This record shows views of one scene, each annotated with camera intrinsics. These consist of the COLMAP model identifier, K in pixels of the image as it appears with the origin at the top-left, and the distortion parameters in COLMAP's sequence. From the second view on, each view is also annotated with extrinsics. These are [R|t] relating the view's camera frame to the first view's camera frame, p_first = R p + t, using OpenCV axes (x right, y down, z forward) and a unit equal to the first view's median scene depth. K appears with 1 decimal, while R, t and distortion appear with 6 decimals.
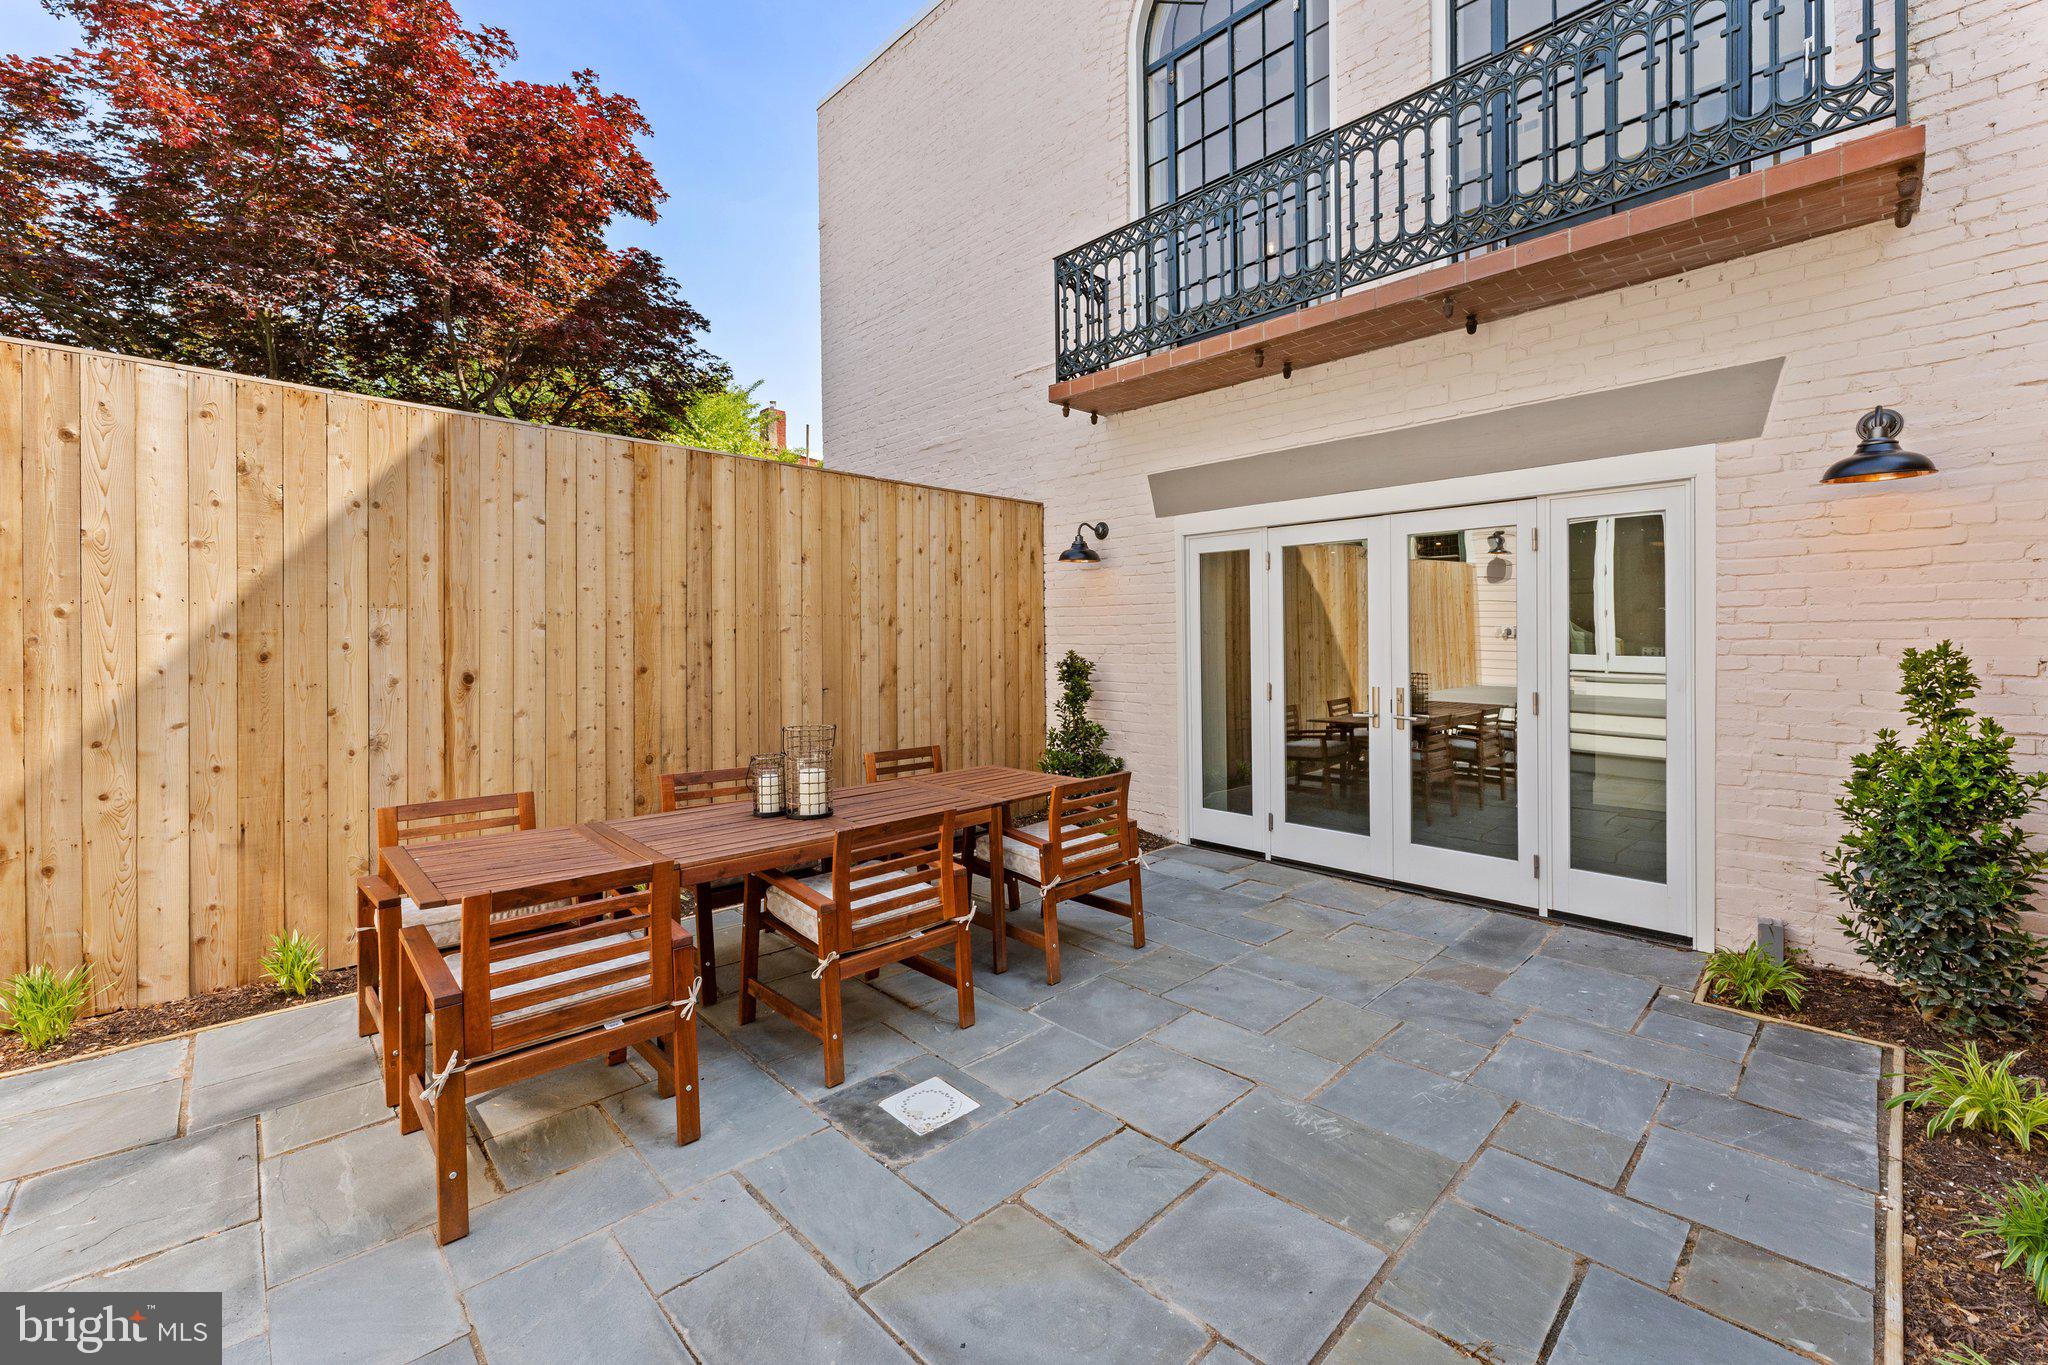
lens RADIAL K [[834.1, 0, 1026.5], [0, 834.1, 651.6], [0, 0, 1]] dist [0.001156, 0.000241]
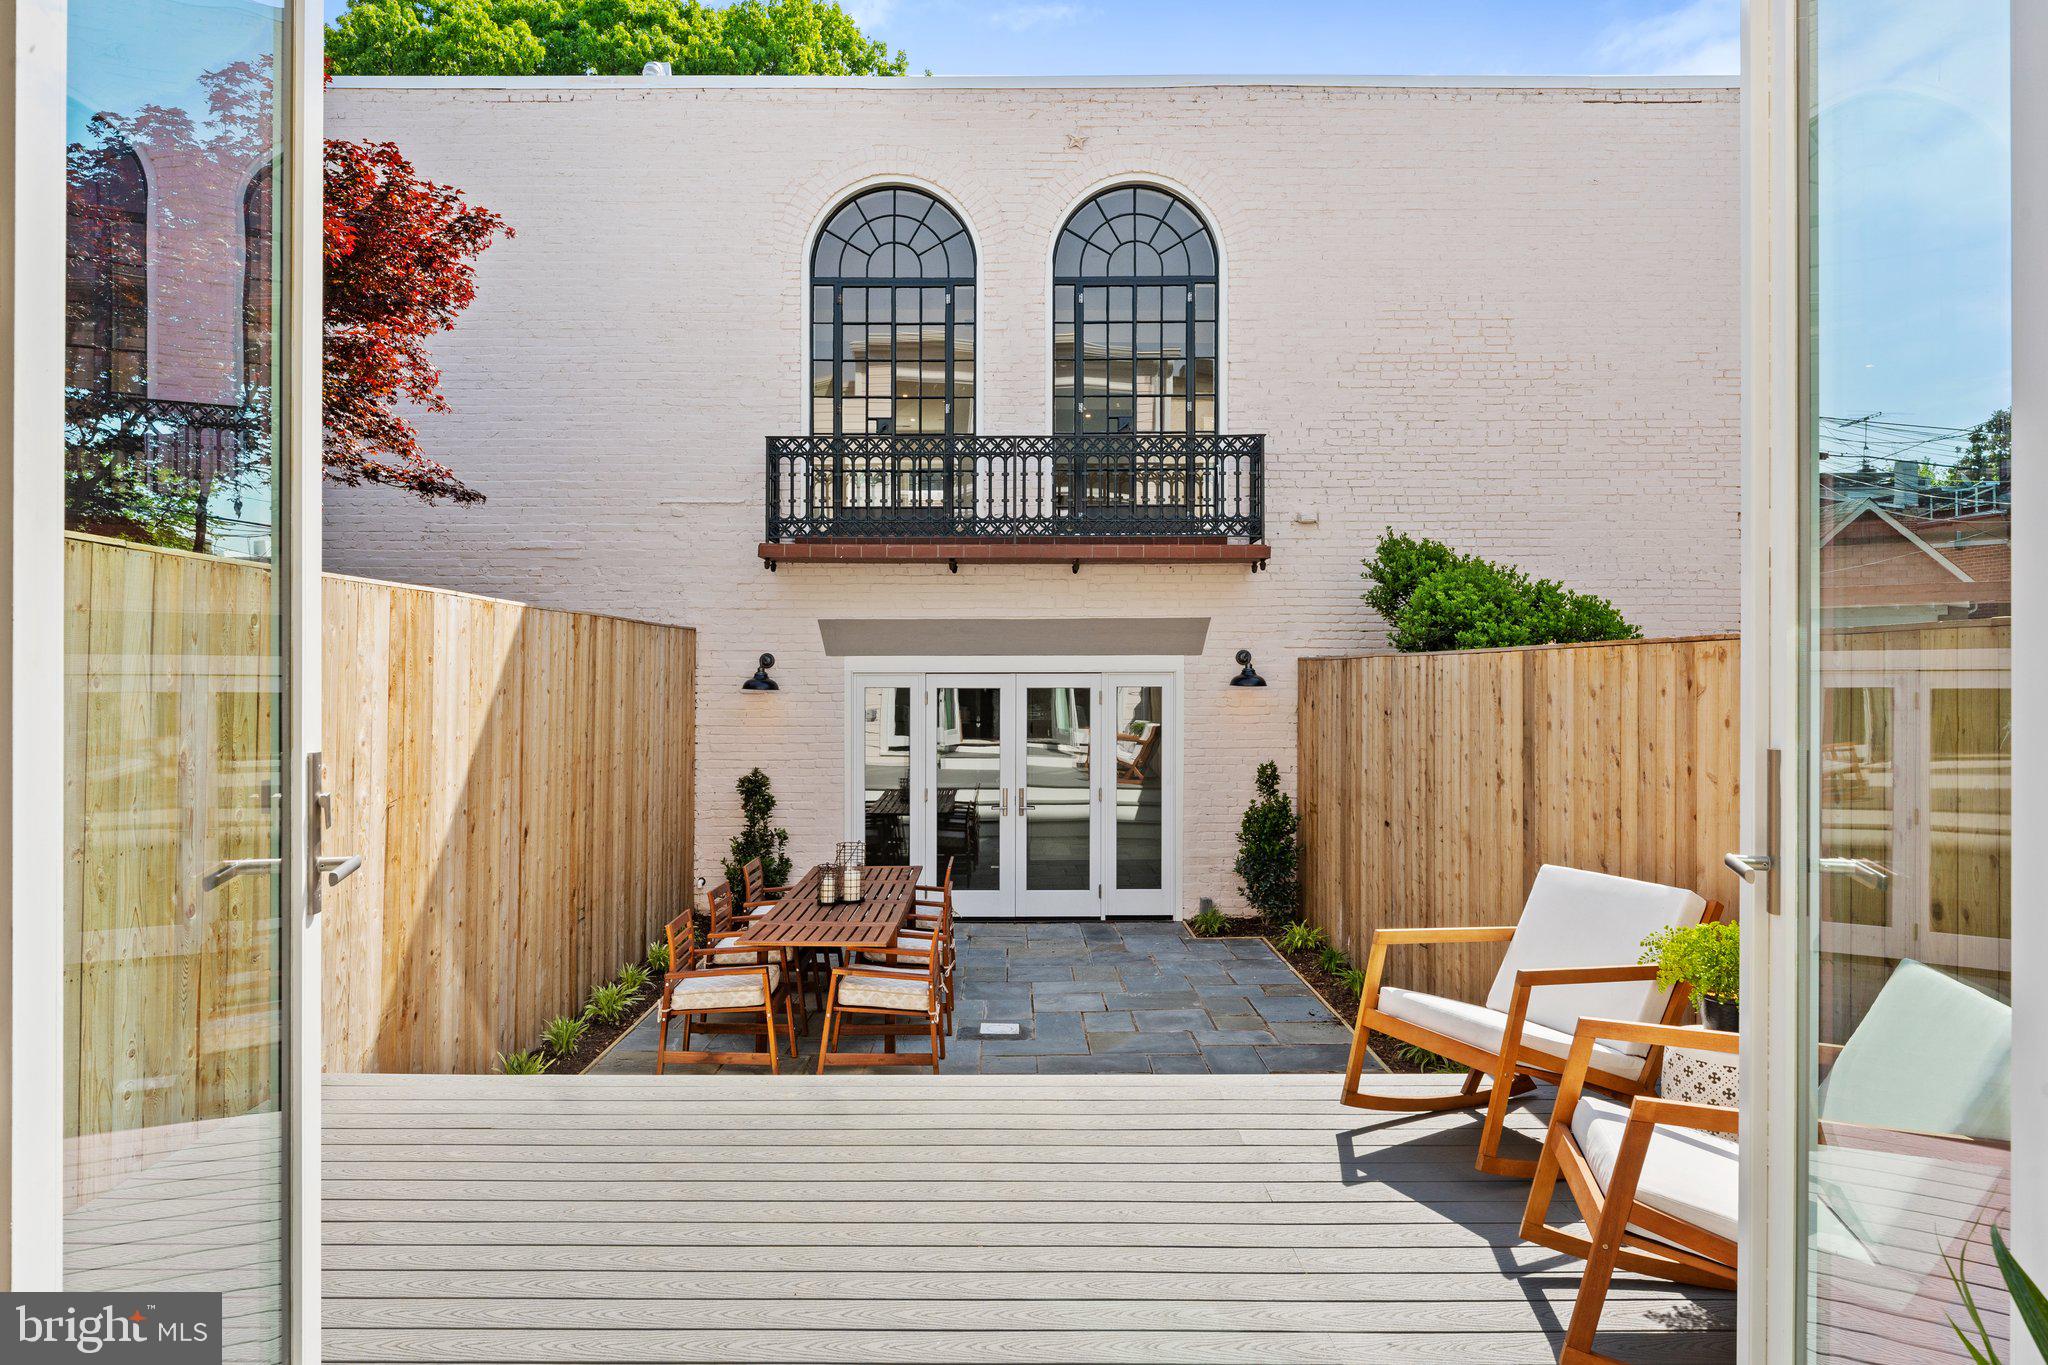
lens RADIAL K [[1327.7, 0, 1009.4], [0, 1327.7, 691.1], [0, 0, 1]] dist [0.016189, -0.004411]
pose [[0.689820, -0.007184, 0.723945, -1.482633], [0.008087, 0.999965, 0.002218, -0.156745], [-0.723935, 0.004324, 0.689854, -0.729640]]
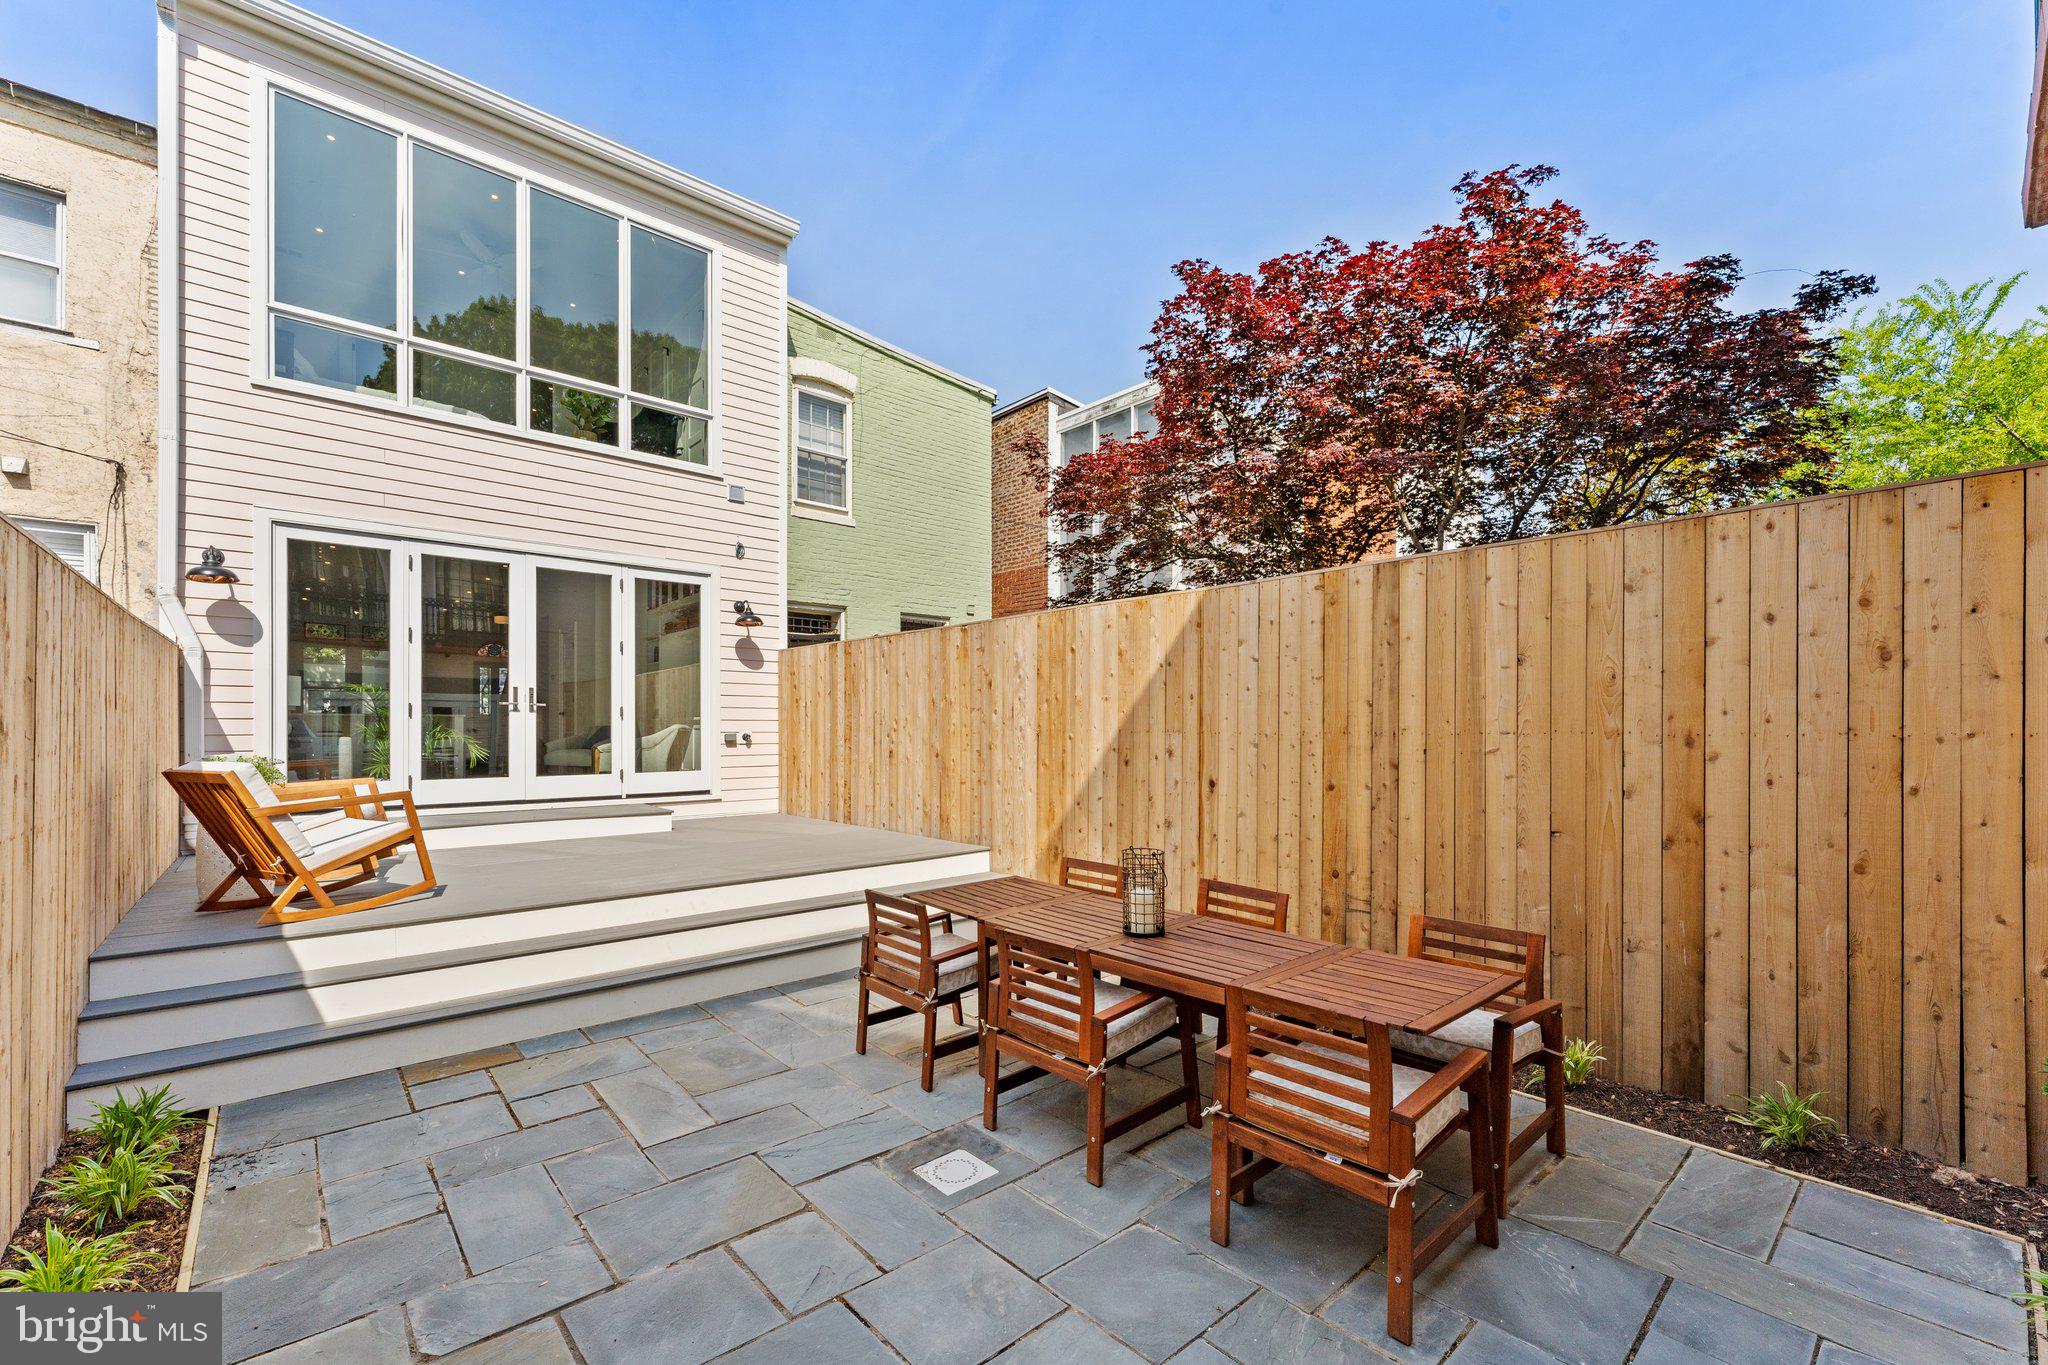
lens RADIAL K [[834.1, 0, 1007.4], [0, 834.1, 722.2], [0, 0, 1]] dist [0.001156, 0.000241]
pose [[-0.046627, -0.002844, -0.998908, 0.654109], [-0.011150, 0.999935, -0.002326, -0.056759], [0.998850, 0.011029, -0.046656, 0.689556]]
